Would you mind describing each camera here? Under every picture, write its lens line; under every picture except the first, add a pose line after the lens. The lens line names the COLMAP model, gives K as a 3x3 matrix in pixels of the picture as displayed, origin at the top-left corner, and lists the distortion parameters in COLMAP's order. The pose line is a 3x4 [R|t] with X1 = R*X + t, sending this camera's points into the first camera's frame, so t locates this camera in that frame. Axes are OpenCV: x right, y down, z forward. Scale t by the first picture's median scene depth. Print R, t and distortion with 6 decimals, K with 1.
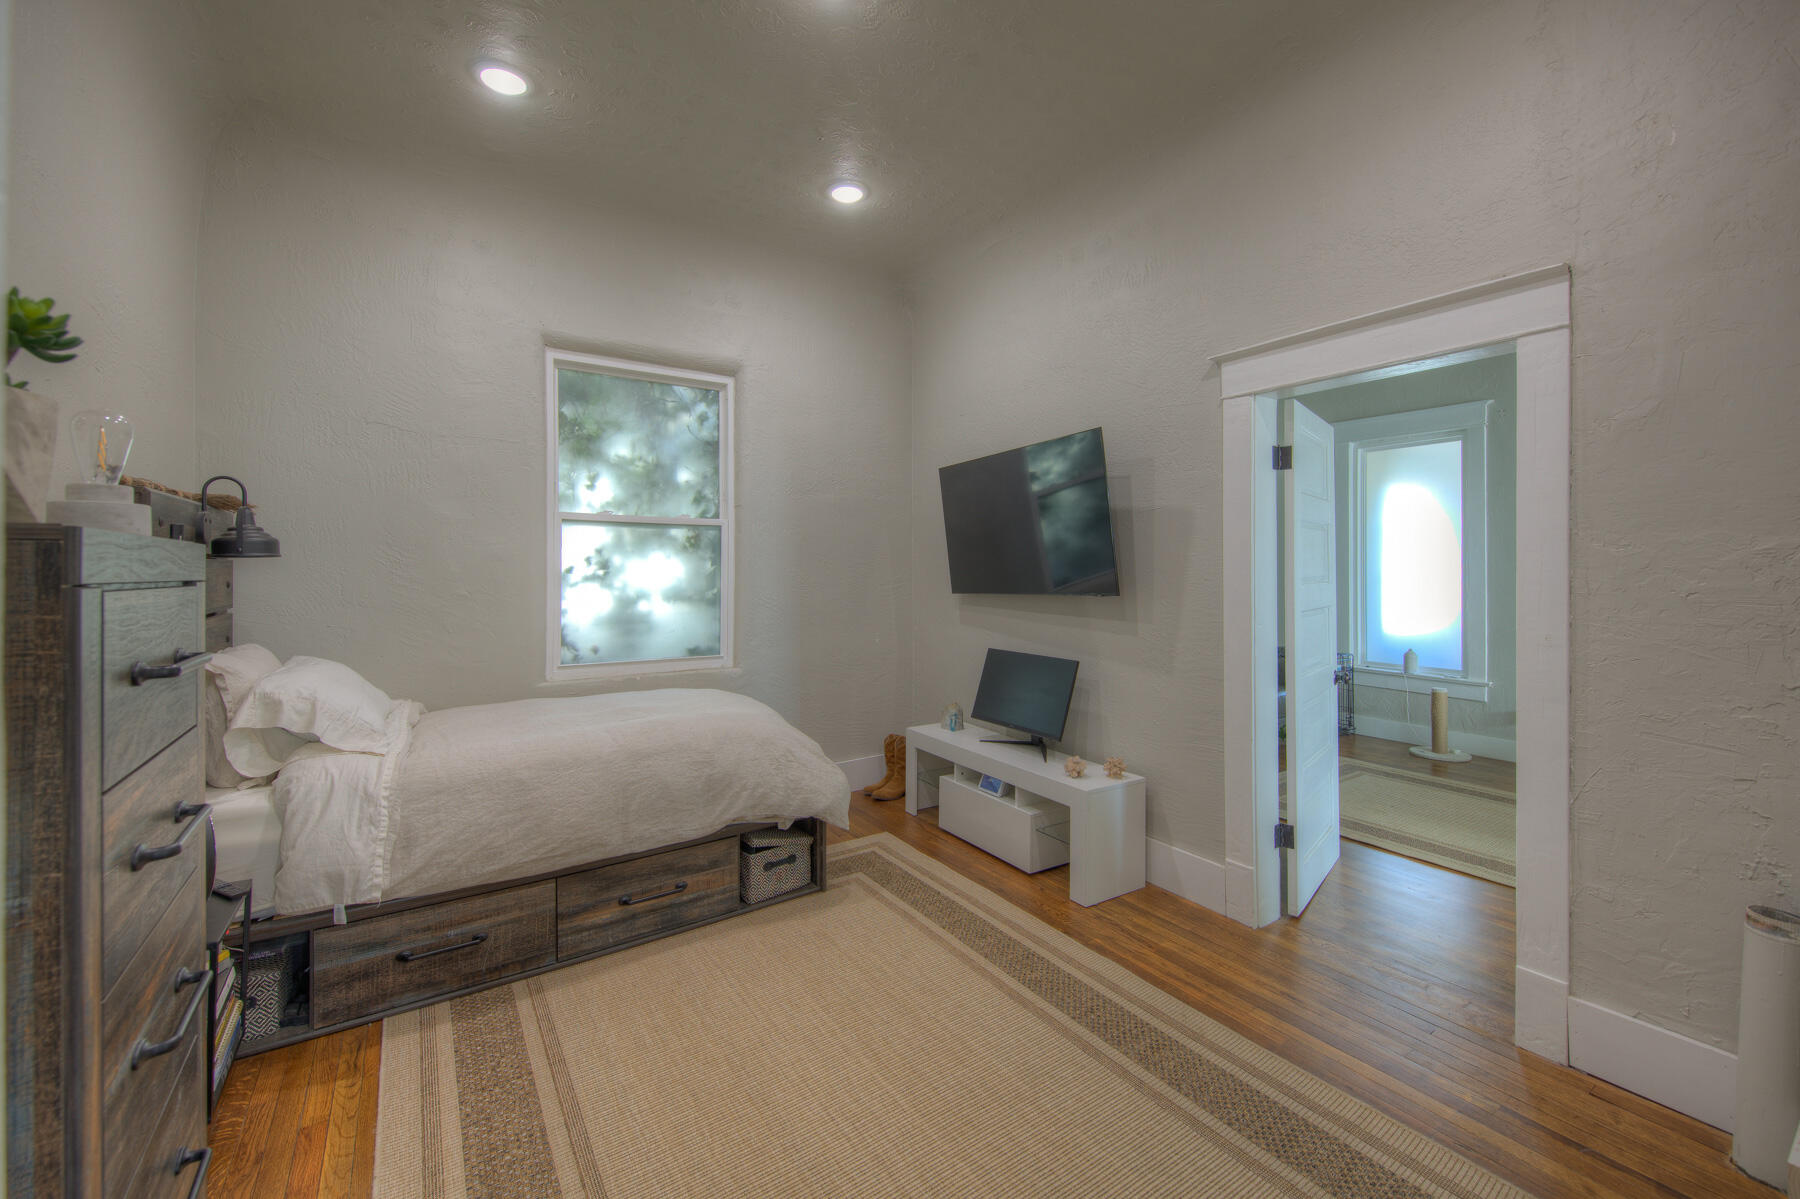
lens RADIAL K [[723.4, 0, 908.6], [0, 723.4, 573.7], [0, 0, 1]] dist [-0.000037, -0.000129]
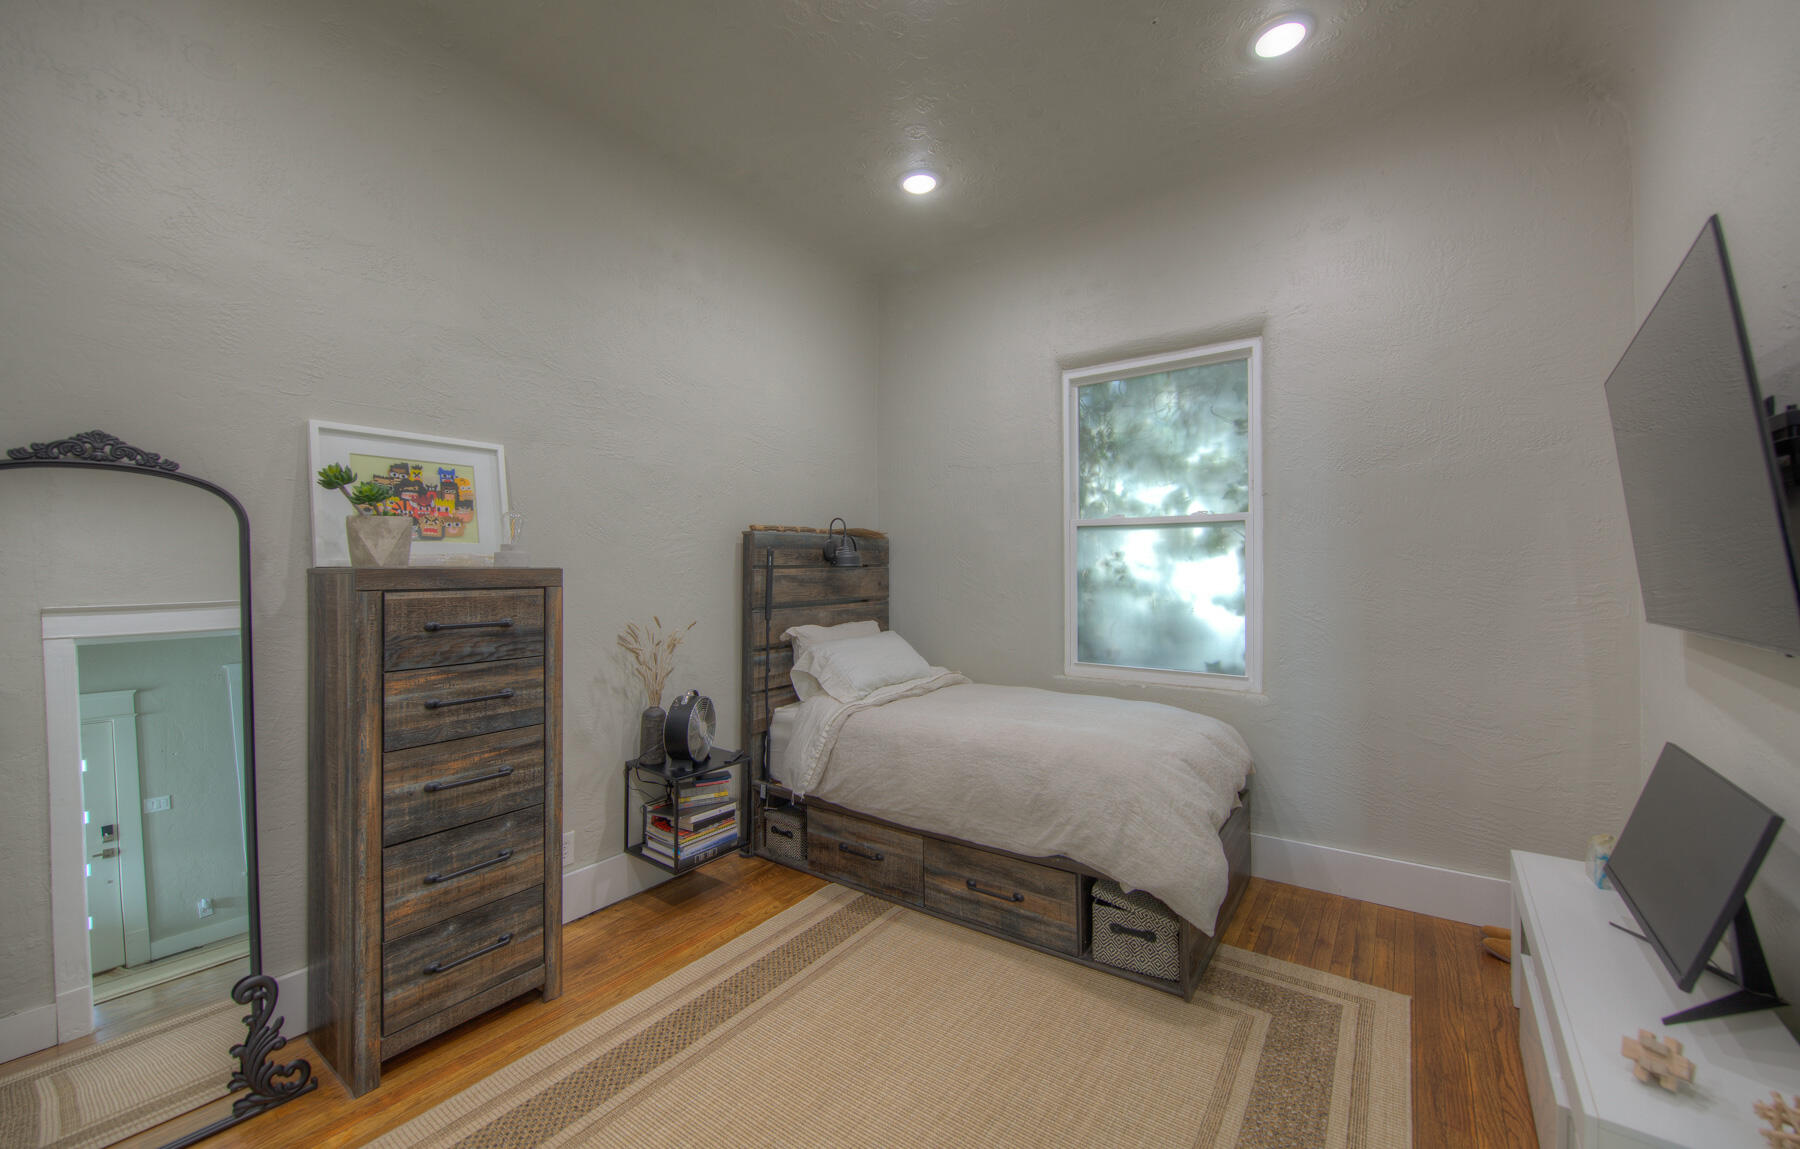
lens RADIAL K [[689.6, 0, 896.9], [0, 689.6, 568.7], [0, 0, 1]] dist [0.006677, -0.008998]
pose [[0.338127, -0.001888, -0.941098, 0.505679], [0.001684, 0.999998, -0.001402, -0.014841], [0.941099, -0.001111, 0.338130, 0.516187]]
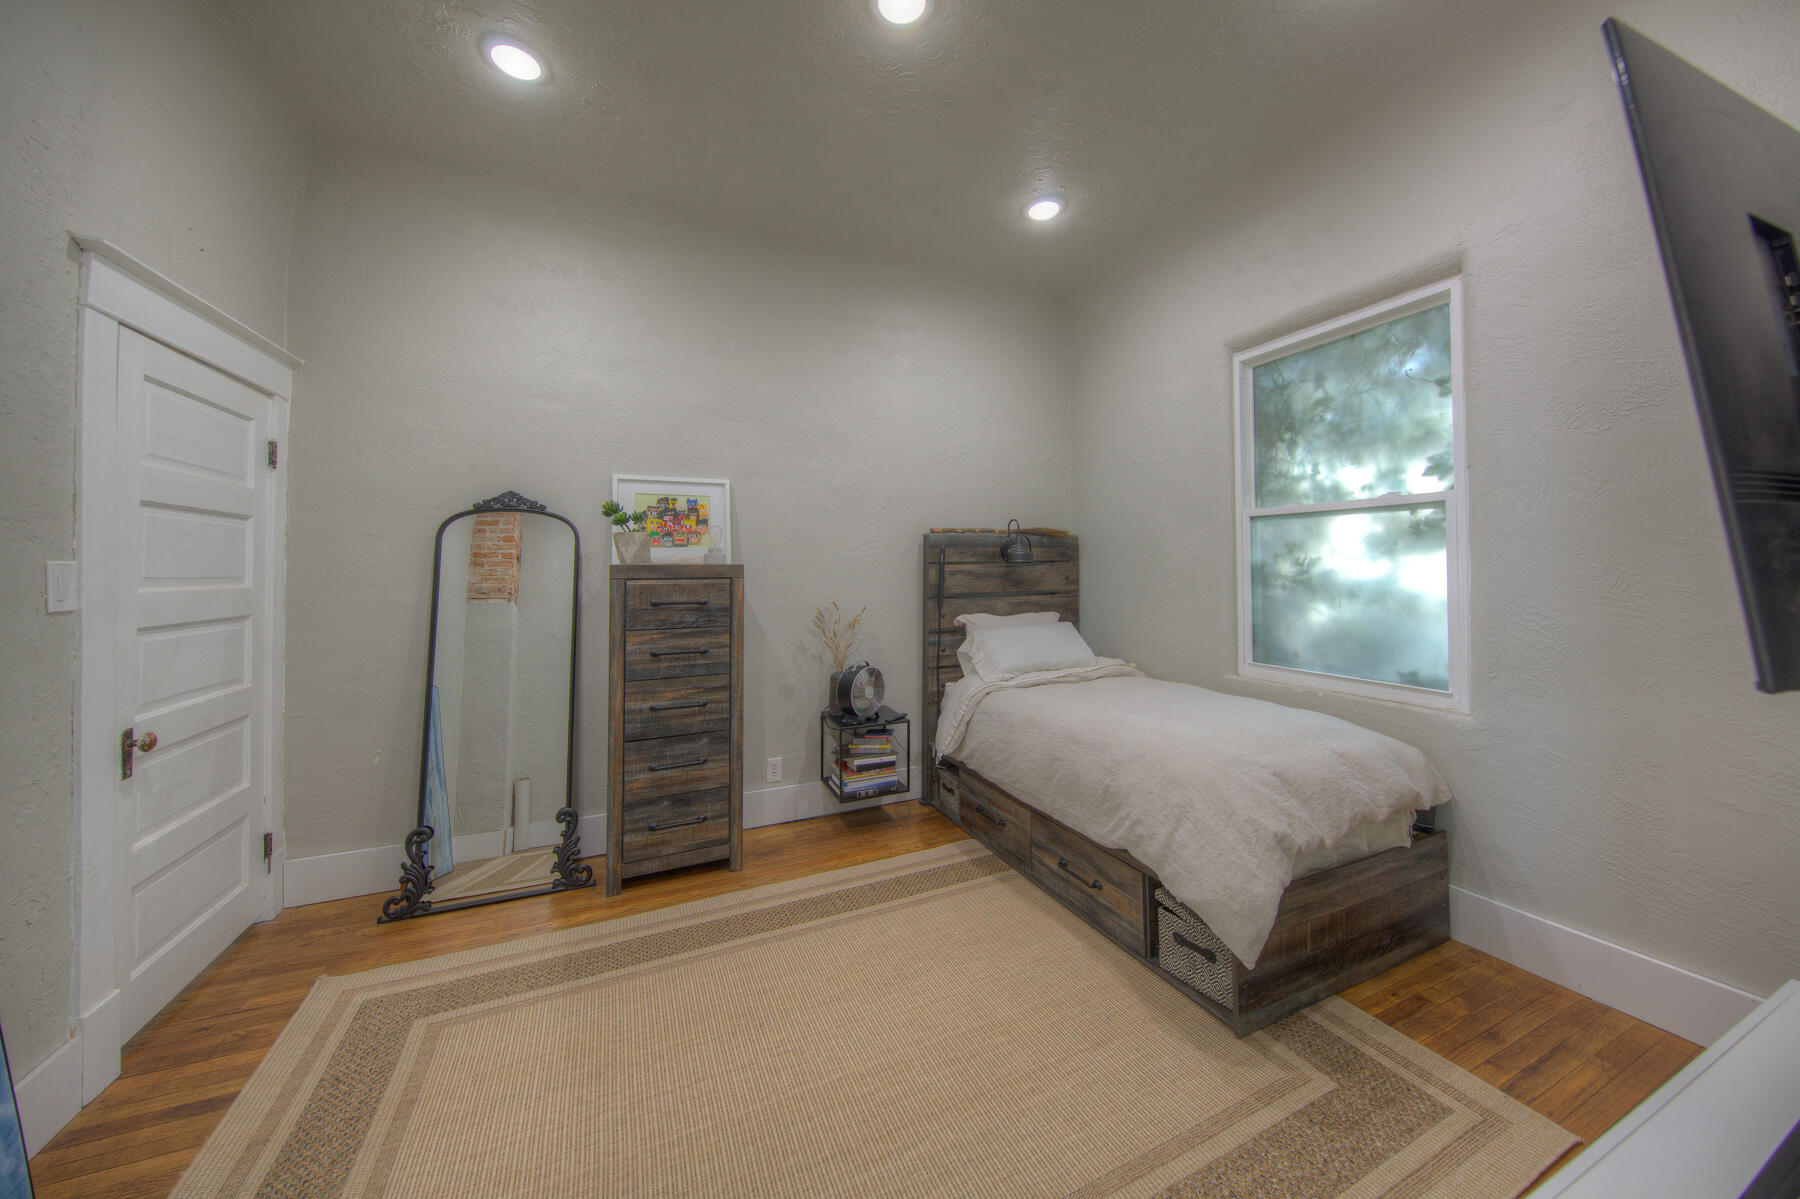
lens RADIAL K [[614.2, 0, 906.4], [0, 614.2, 557.9], [0, 0, 1]] dist [0.000784, -0.005435]
pose [[-0.171464, -0.017627, -0.985033, 0.566520], [0.006825, 0.999795, -0.019079, -0.006779], [0.985167, -0.009994, -0.171309, 0.871492]]
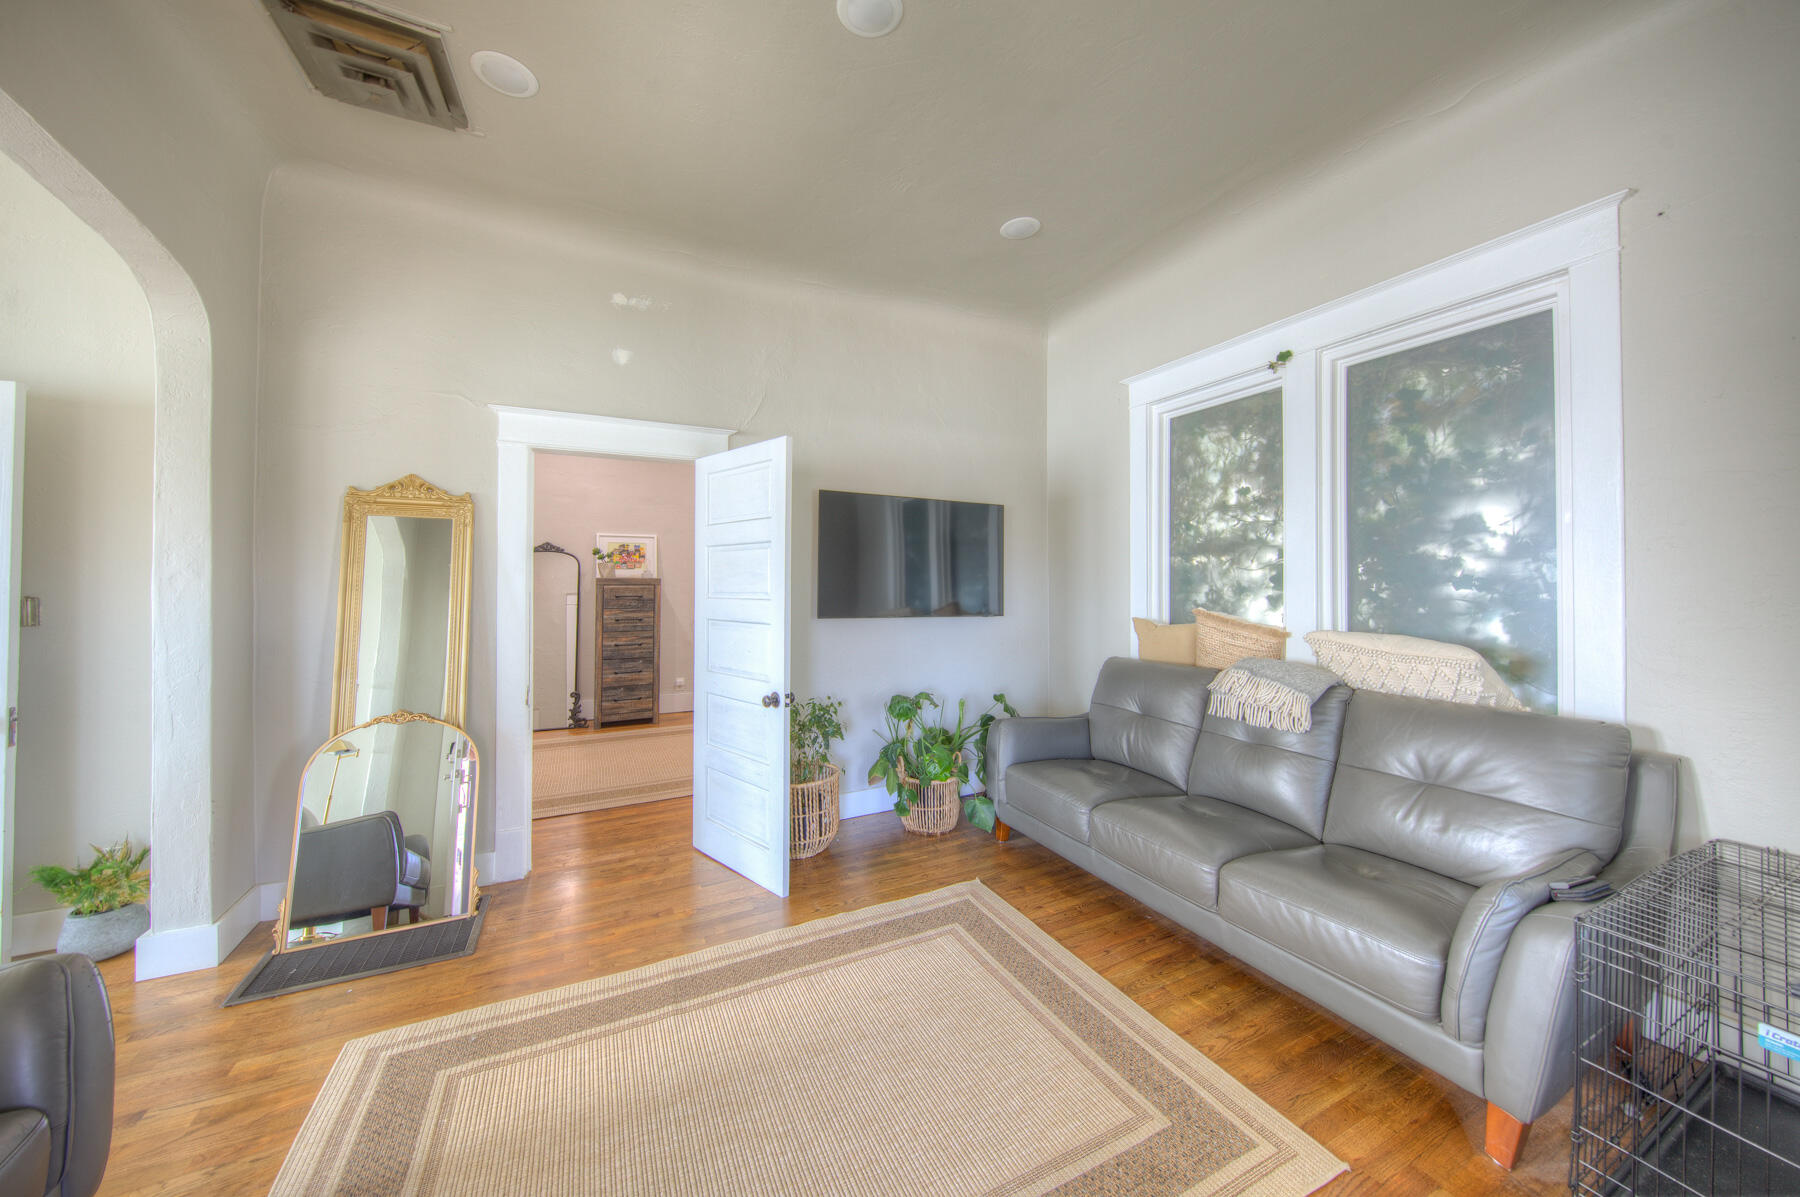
lens RADIAL K [[612.7, 0, 894.7], [0, 612.7, 578.2], [0, 0, 1]] dist [0.000423, -0.005274]
pose [[-0.141340, -0.007183, -0.989935, 1.617047], [-0.002706, 0.999973, -0.006869, -0.005704], [0.989957, 0.001708, -0.141355, 1.547822]]
